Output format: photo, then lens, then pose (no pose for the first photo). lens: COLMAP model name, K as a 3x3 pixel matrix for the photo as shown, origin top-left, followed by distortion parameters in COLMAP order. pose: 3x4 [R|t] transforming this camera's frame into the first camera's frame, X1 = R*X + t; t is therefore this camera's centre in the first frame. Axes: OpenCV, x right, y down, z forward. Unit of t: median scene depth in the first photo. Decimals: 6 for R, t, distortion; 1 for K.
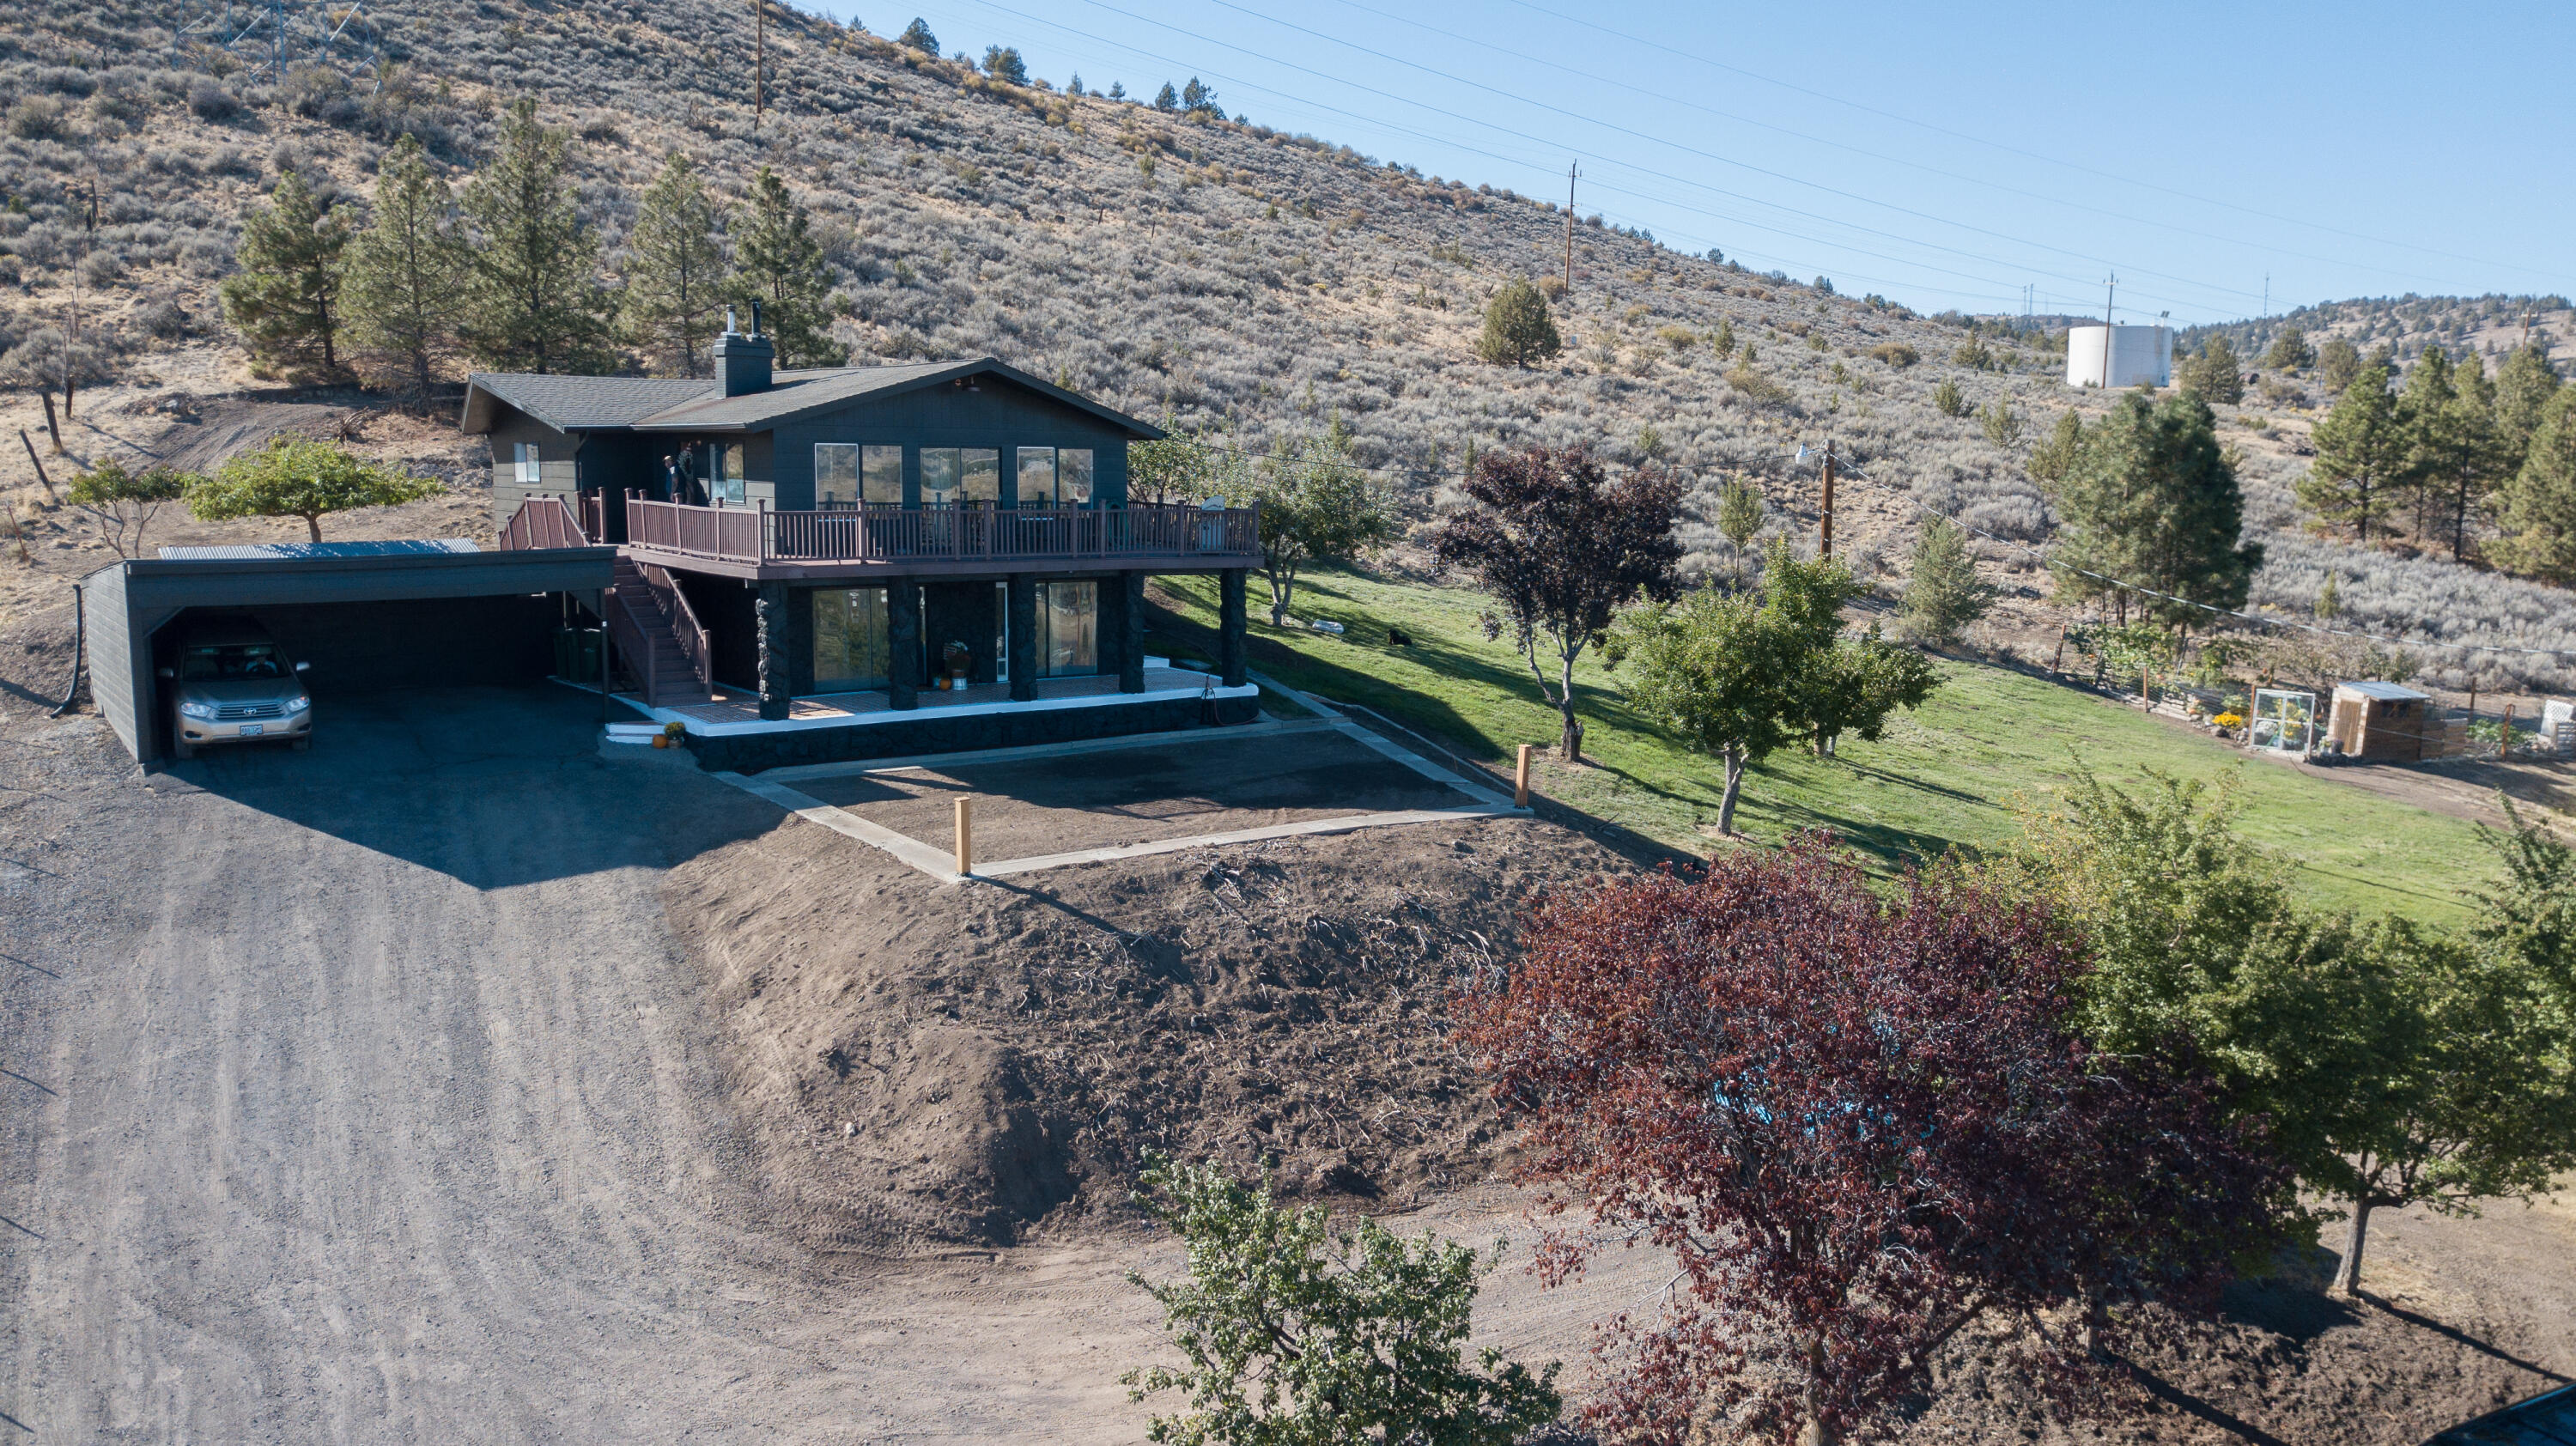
lens RADIAL K [[1998.2, 0, 1288.6], [0, 1998.2, 693.7], [0, 0, 1]] dist [0.007680, -0.005336]
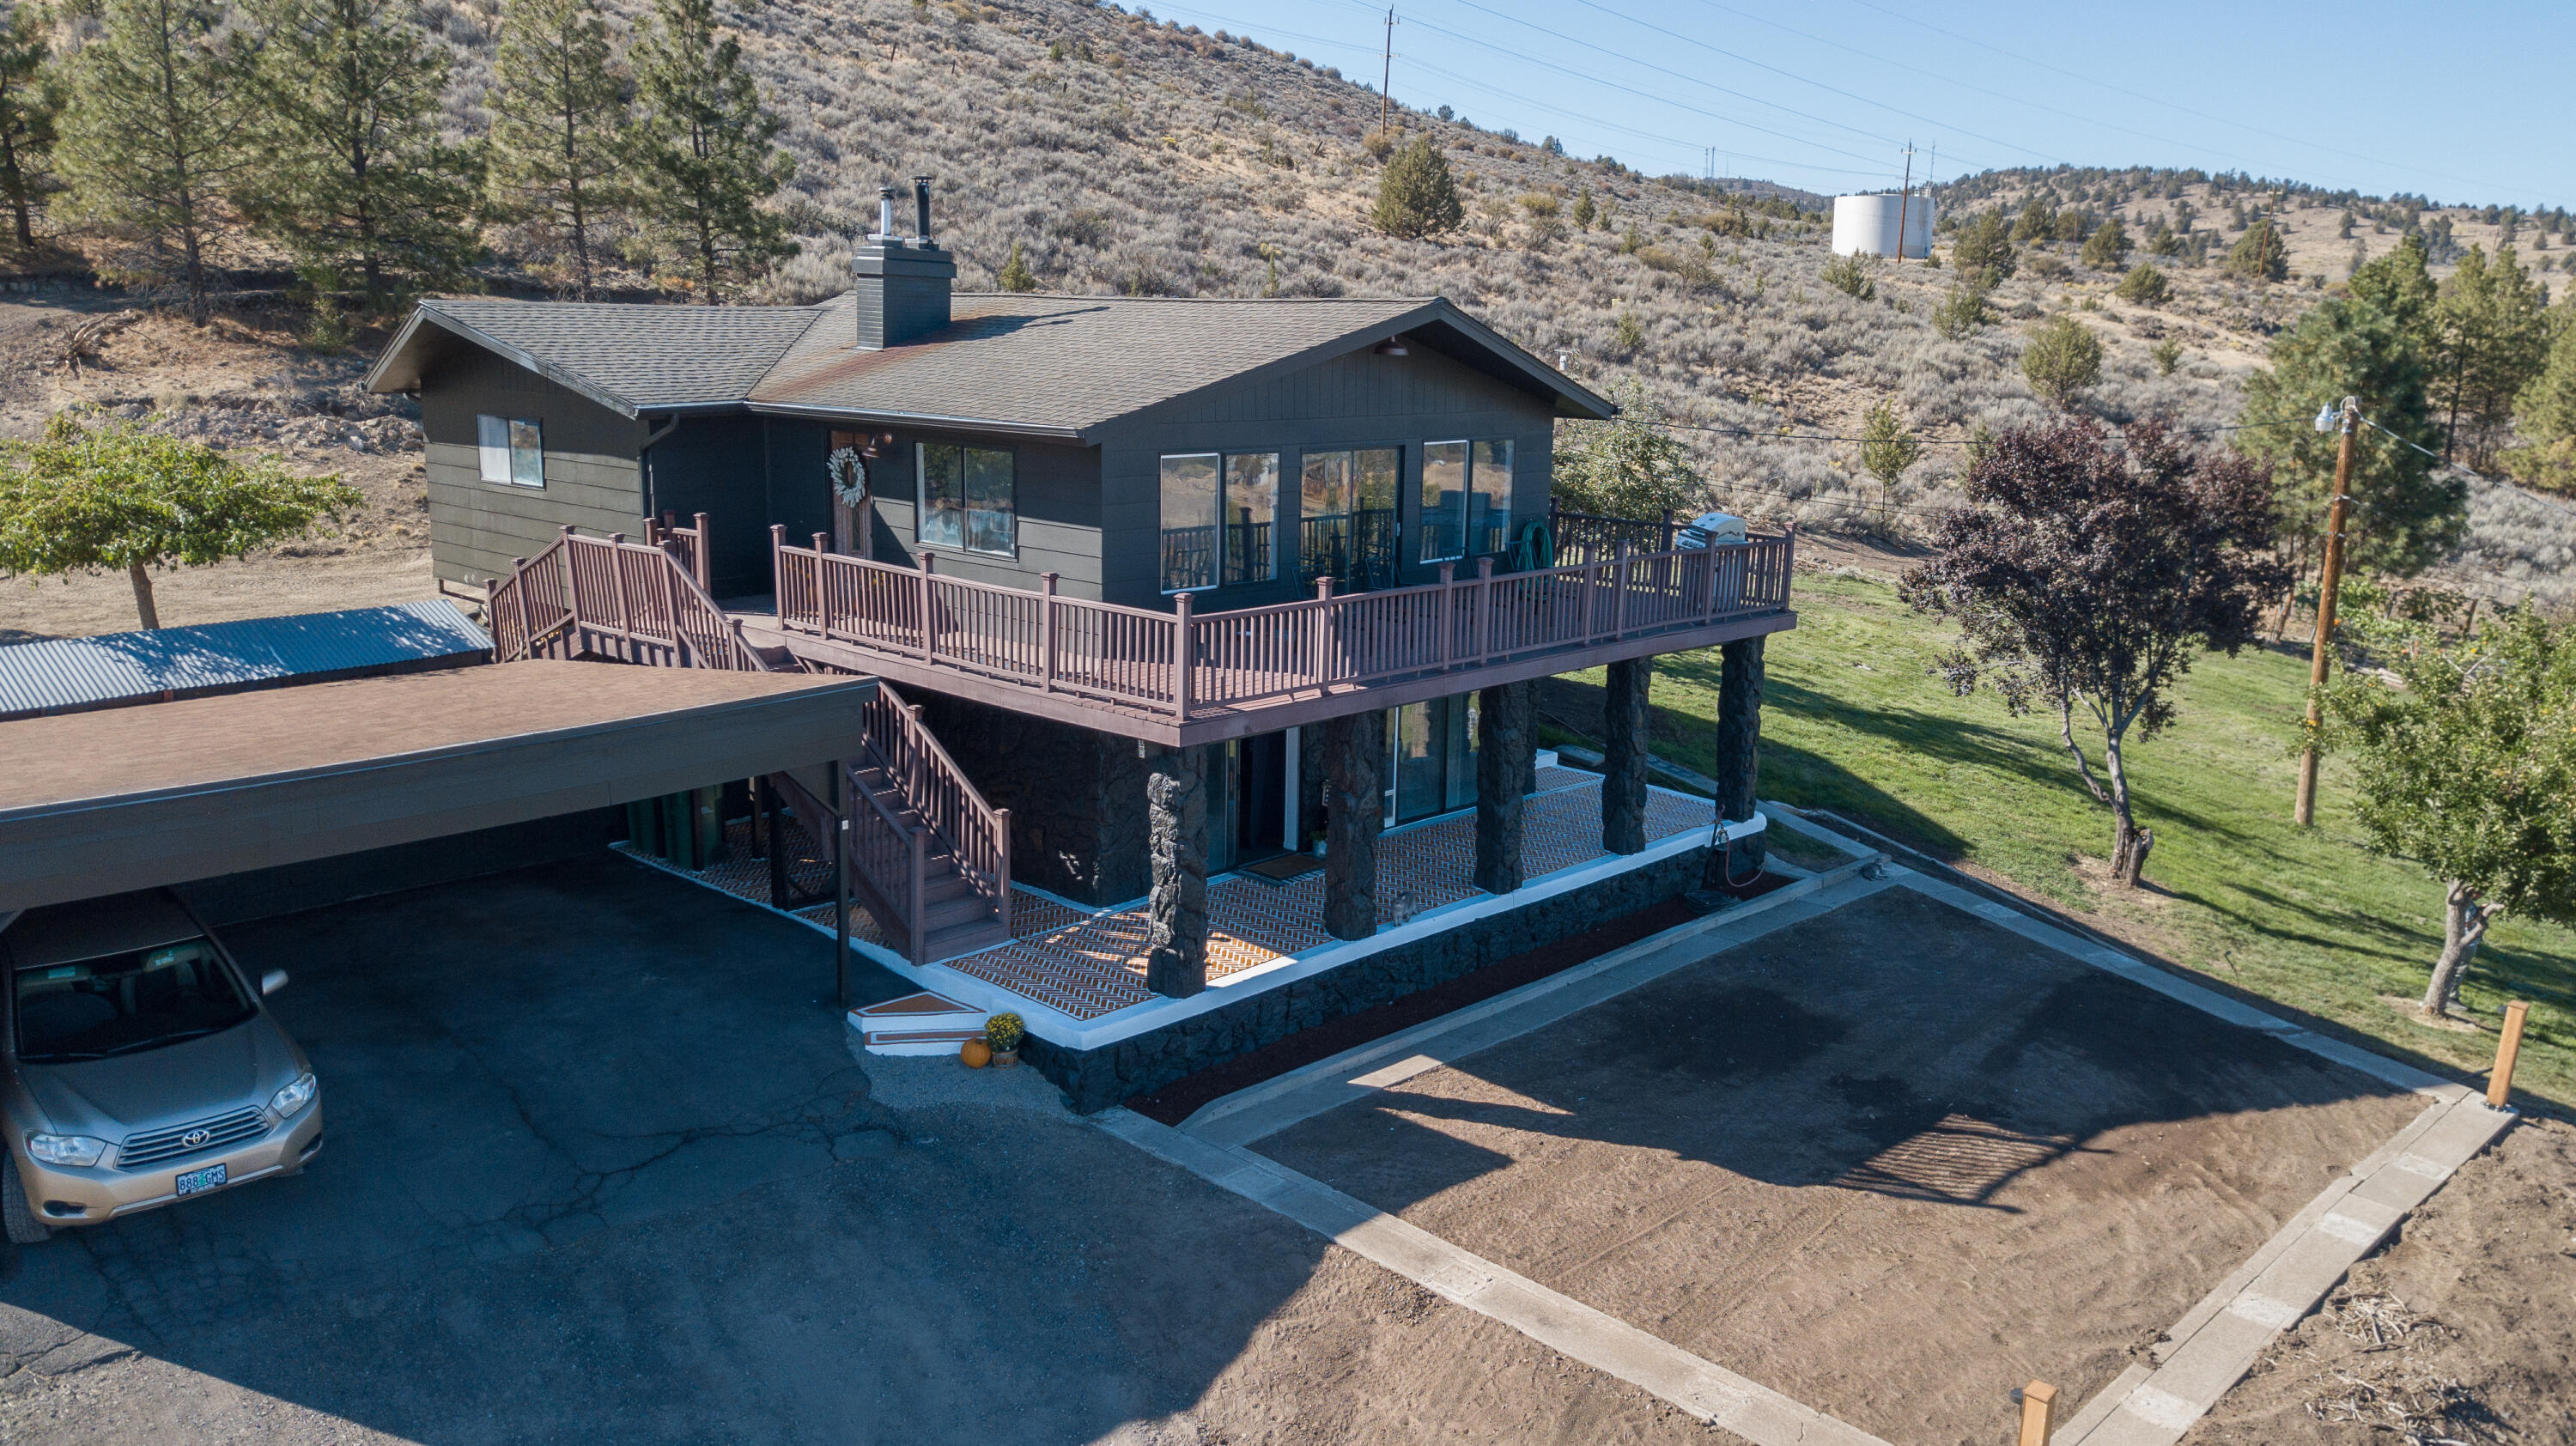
lens RADIAL K [[1998.2, 0, 1288.6], [0, 1998.2, 693.7], [0, 0, 1]] dist [0.007680, -0.005336]
pose [[0.987761, -0.021428, 0.154495, -0.174002], [0.010438, 0.997379, 0.071599, -0.059105], [-0.155624, -0.069110, 0.985396, 0.267890]]
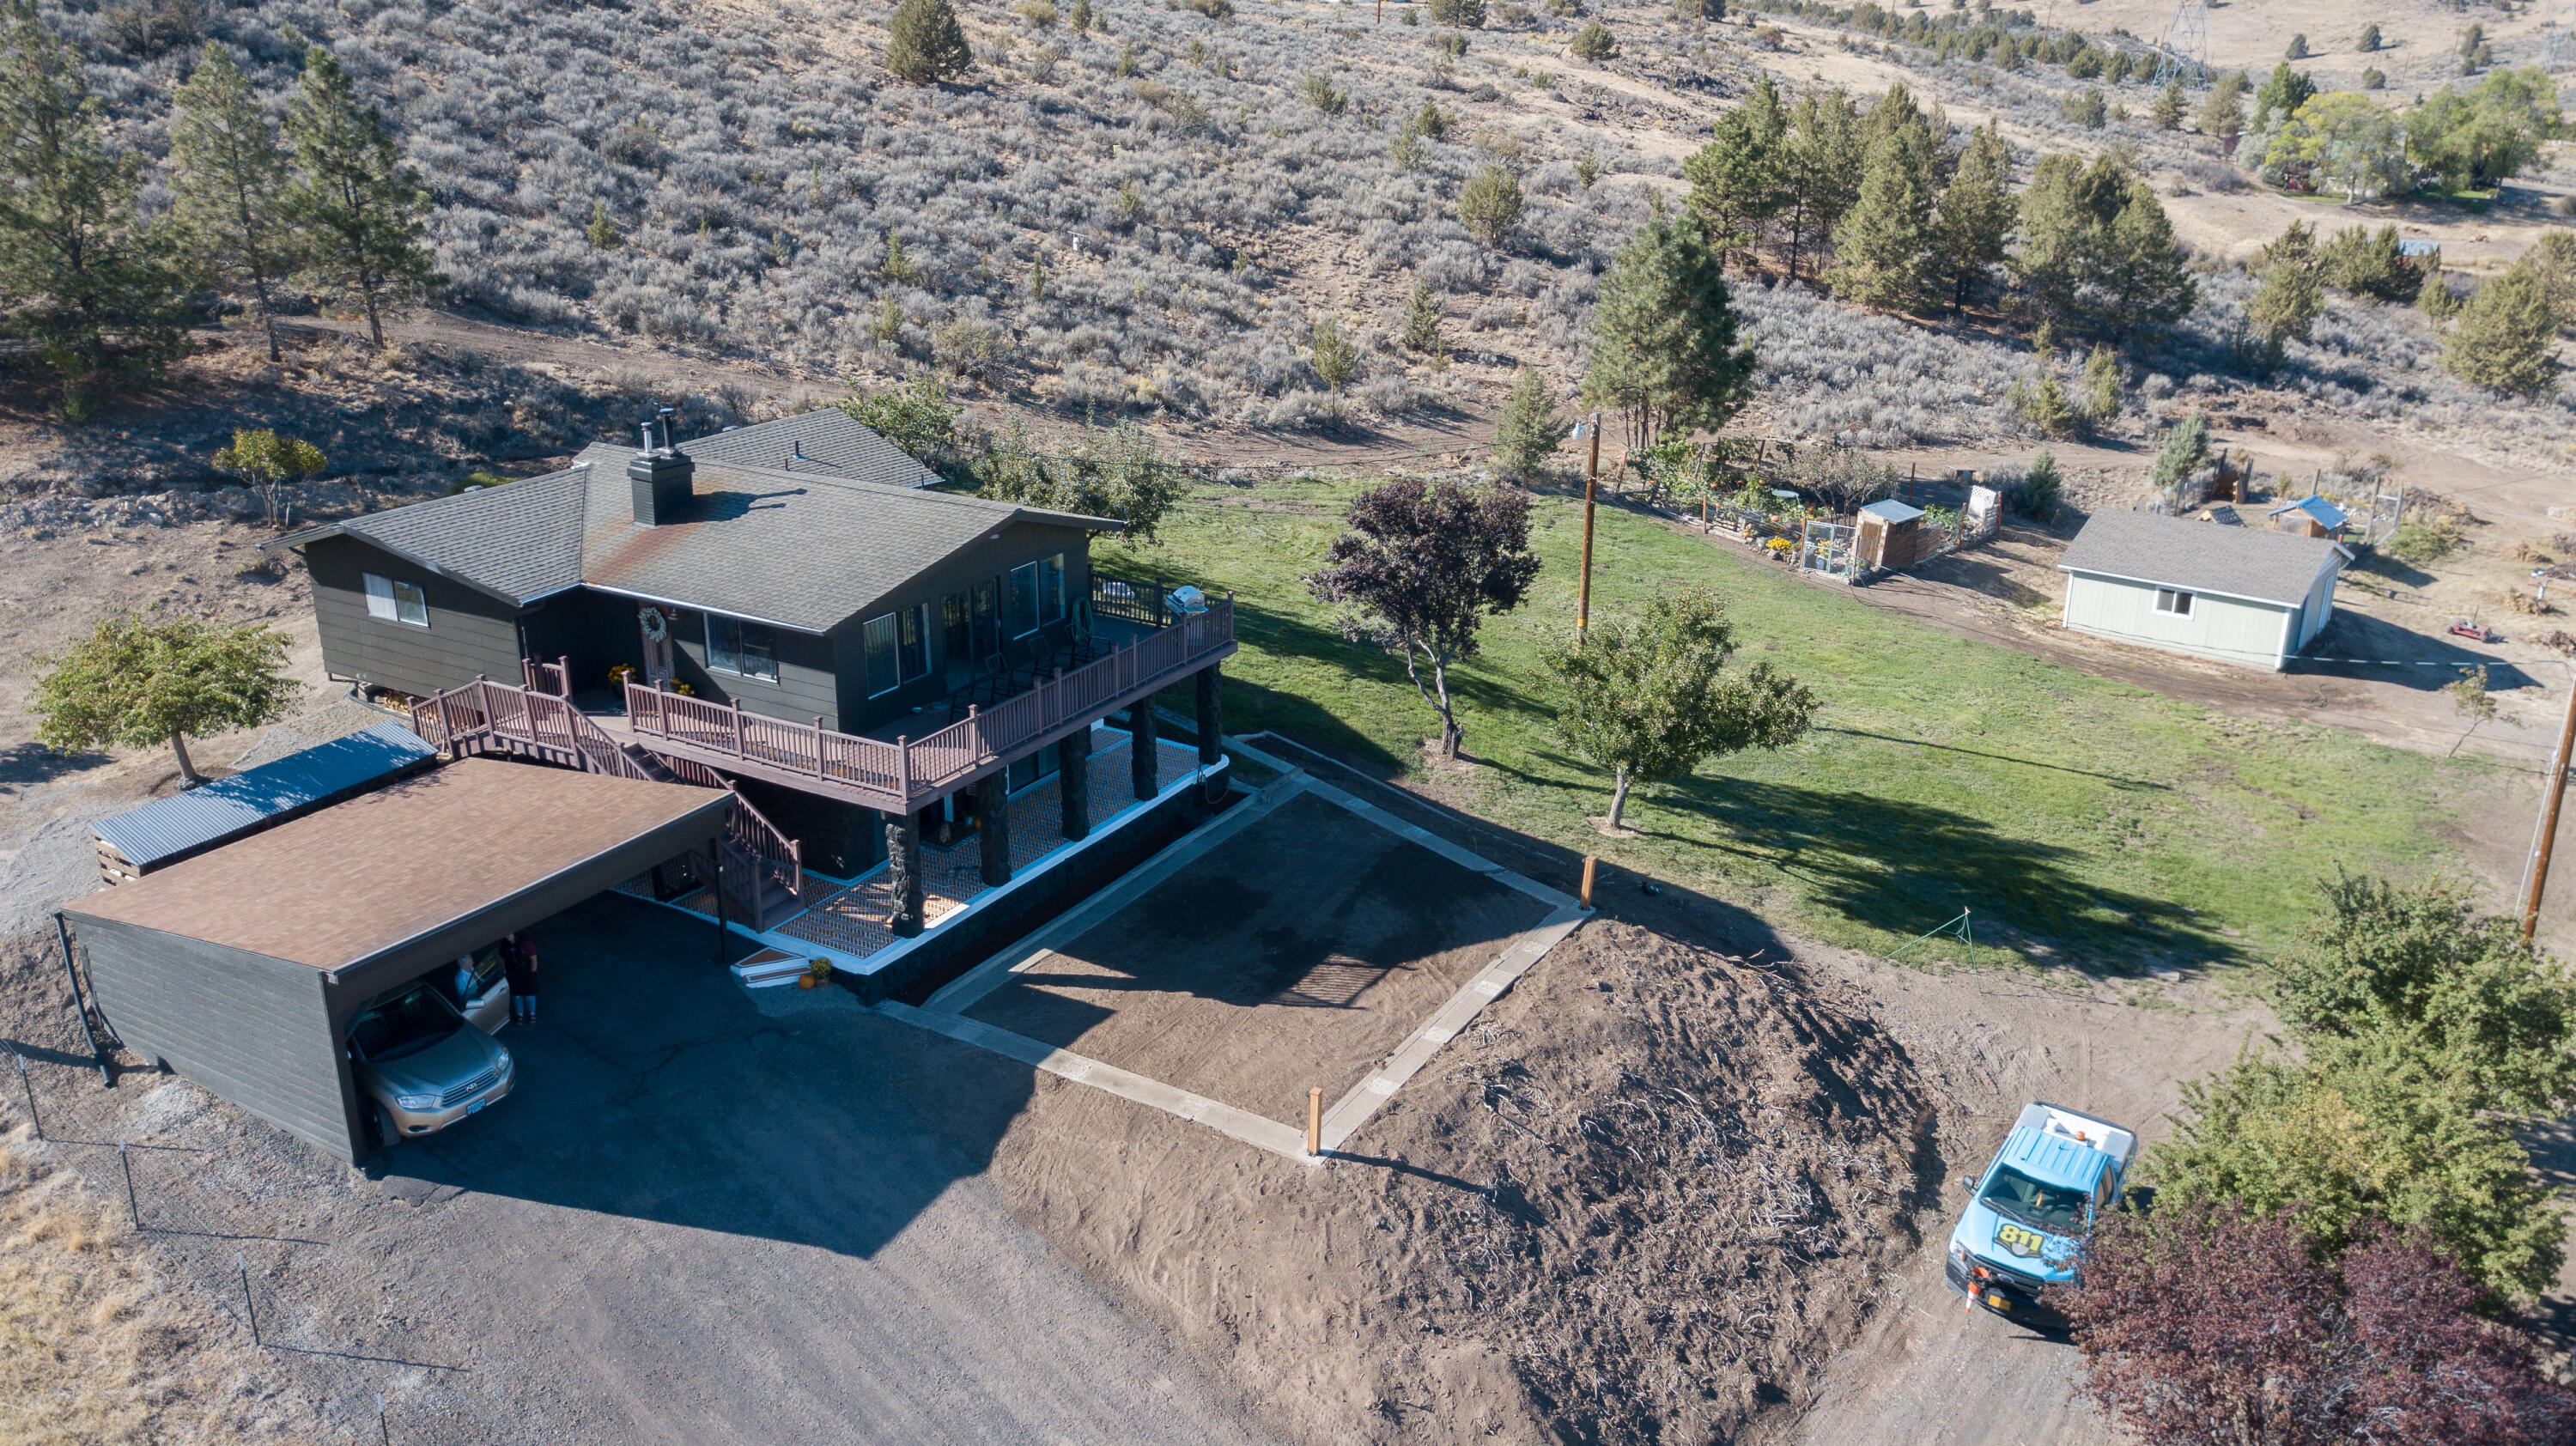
lens RADIAL K [[1995.9, 0, 1288.0], [0, 1995.9, 723.0], [0, 0, 1]] dist [0.057790, -0.086744]
pose [[0.922770, -0.131681, 0.362155, -0.243438], [0.046615, 0.971046, 0.234300, -0.178034], [-0.382522, -0.199323, 0.902190, 0.025298]]
